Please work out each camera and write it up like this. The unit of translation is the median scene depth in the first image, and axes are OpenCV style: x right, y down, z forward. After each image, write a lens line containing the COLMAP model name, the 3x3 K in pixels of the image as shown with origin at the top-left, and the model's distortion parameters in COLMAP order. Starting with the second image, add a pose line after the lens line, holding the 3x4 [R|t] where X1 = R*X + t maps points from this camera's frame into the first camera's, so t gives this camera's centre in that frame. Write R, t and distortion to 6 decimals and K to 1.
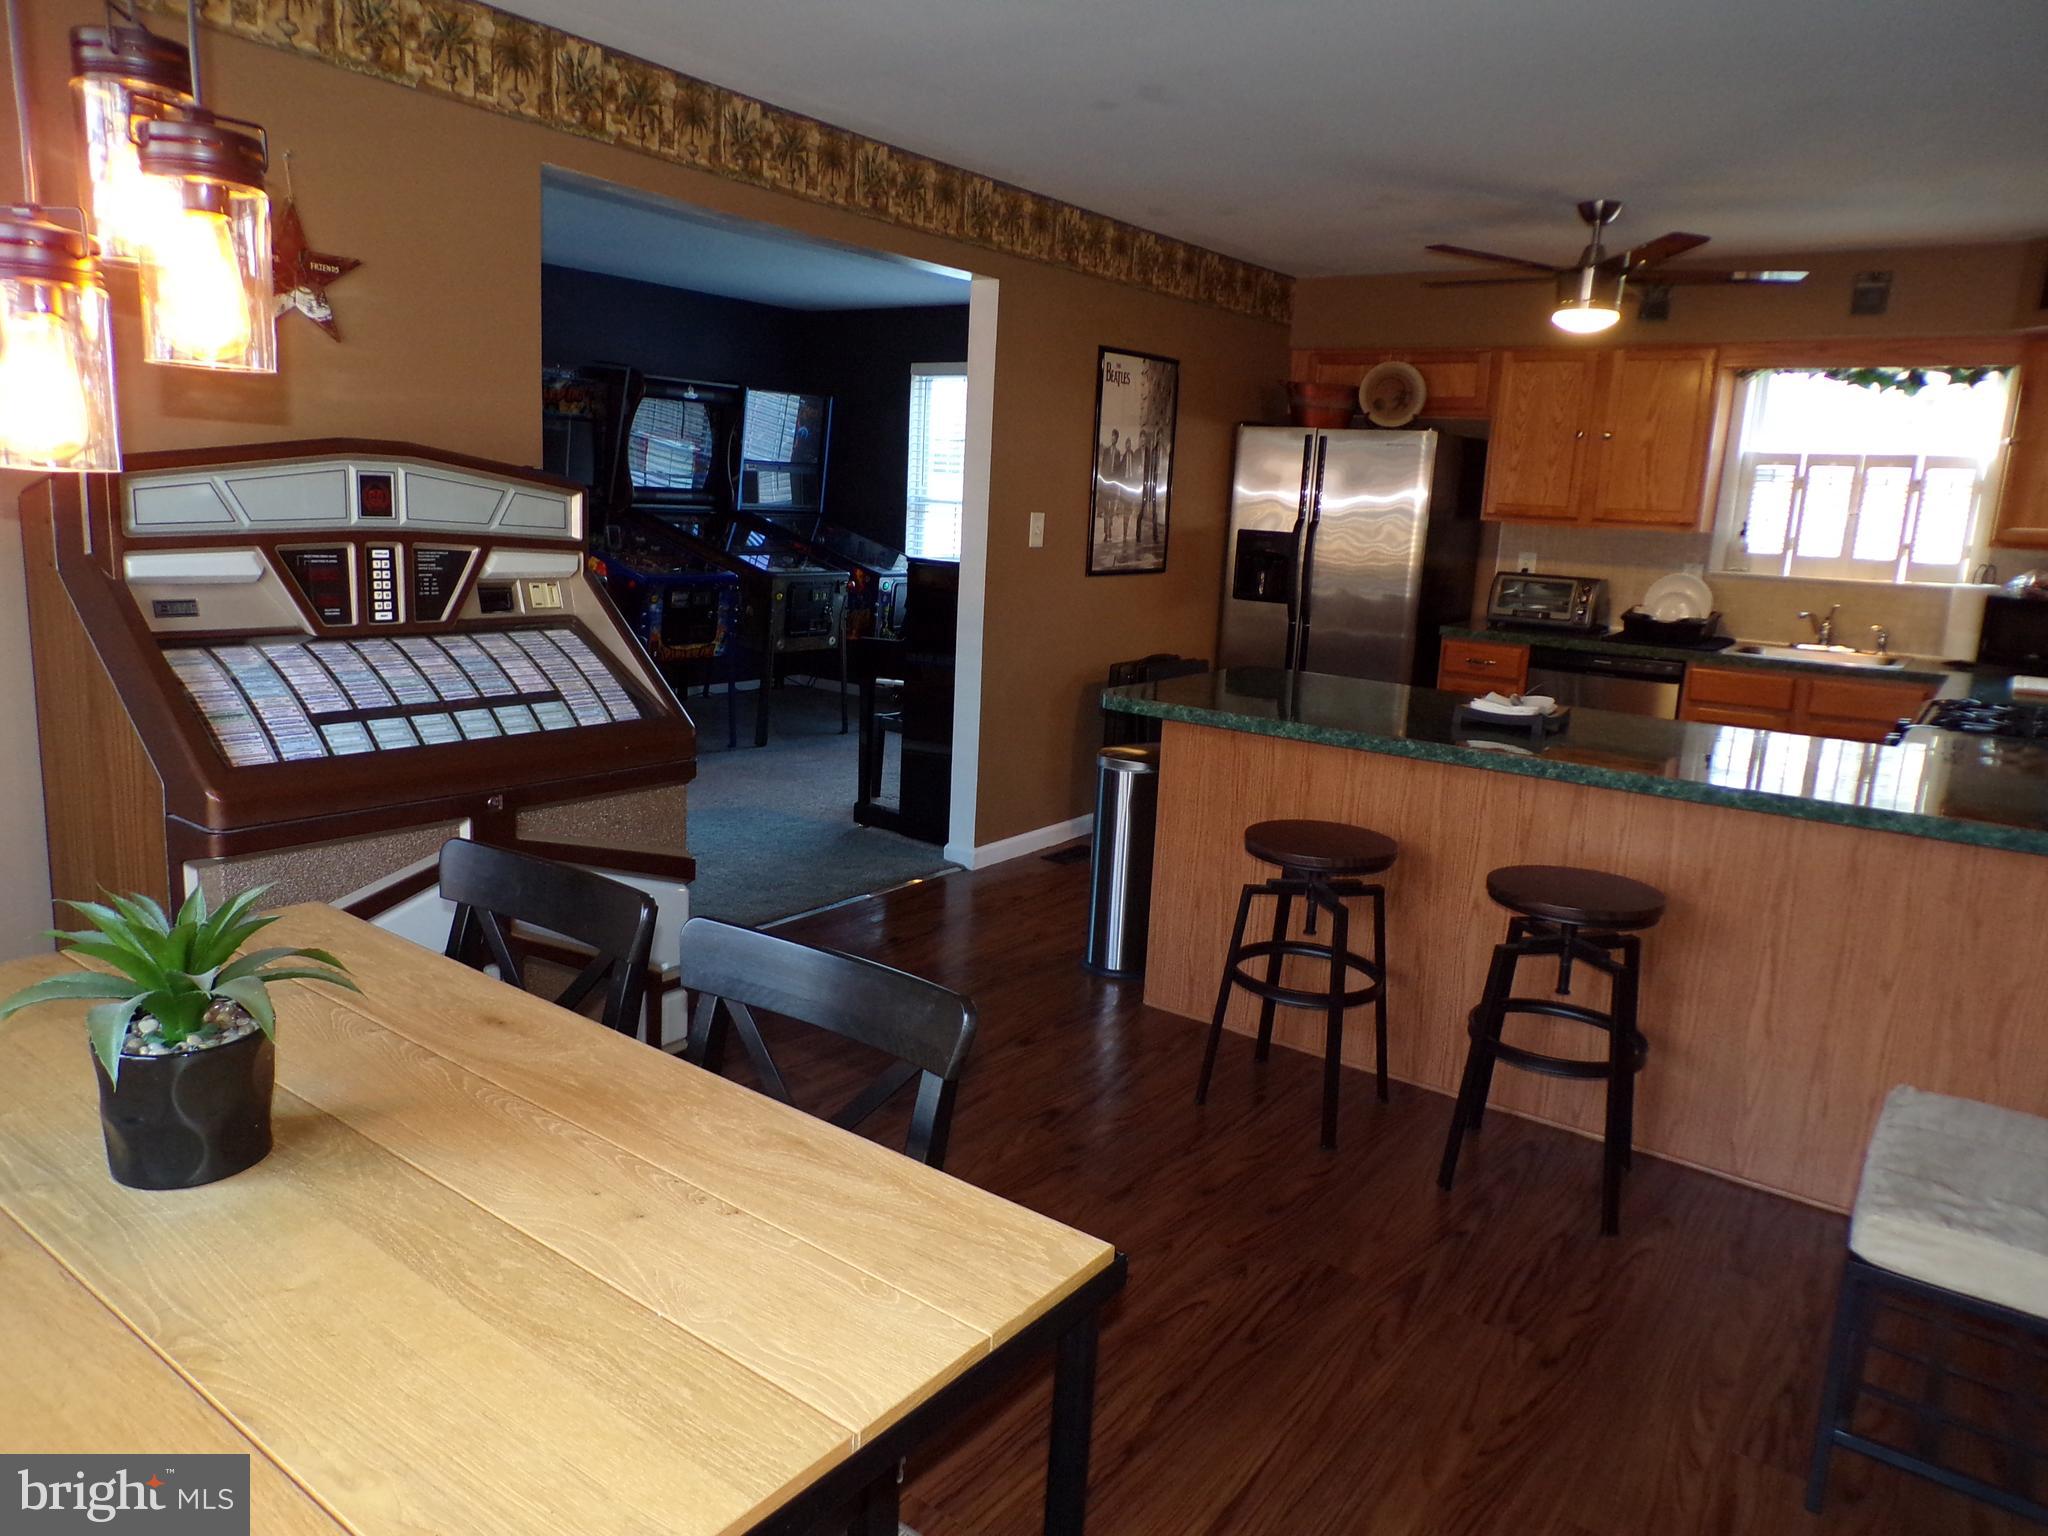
lens RADIAL K [[1383.1, 0, 1024.0], [0, 1383.1, 768.0], [0, 0, 1]] dist [-0.012149, 0.018430]
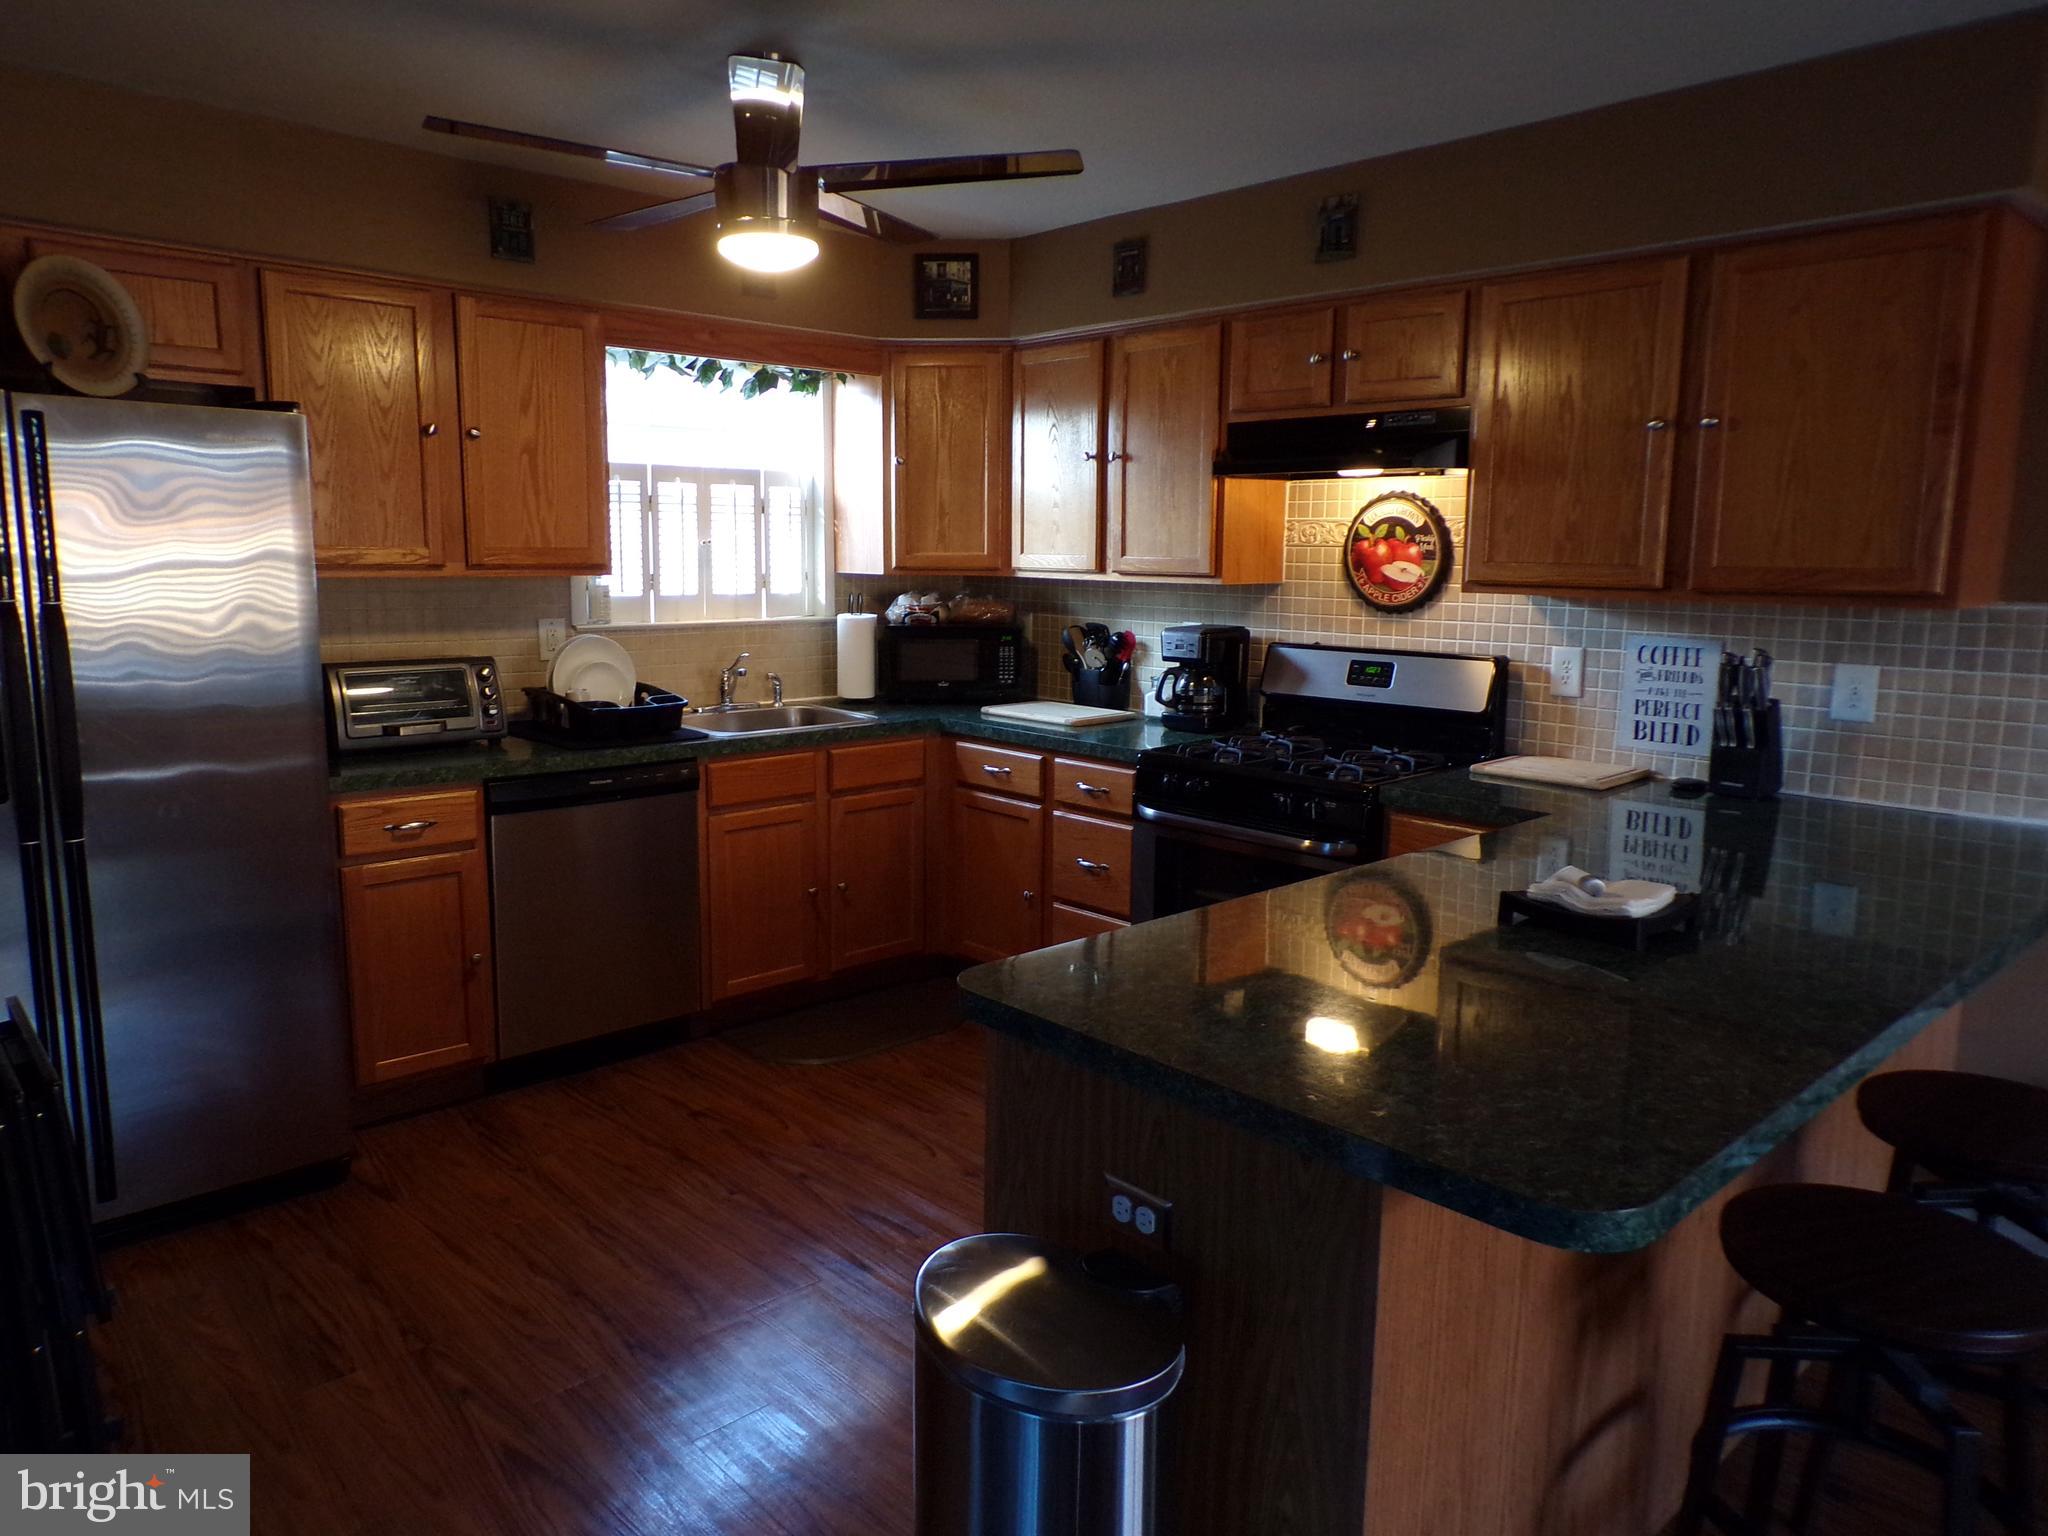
lens RADIAL K [[1383.1, 0, 1024.0], [0, 1383.1, 768.0], [0, 0, 1]] dist [-0.012149, 0.018430]
pose [[0.168961, -0.202388, 0.964620, -0.180934], [0.194645, 0.966268, 0.168640, -0.155815], [-0.966212, 0.159264, 0.202655, 0.677858]]
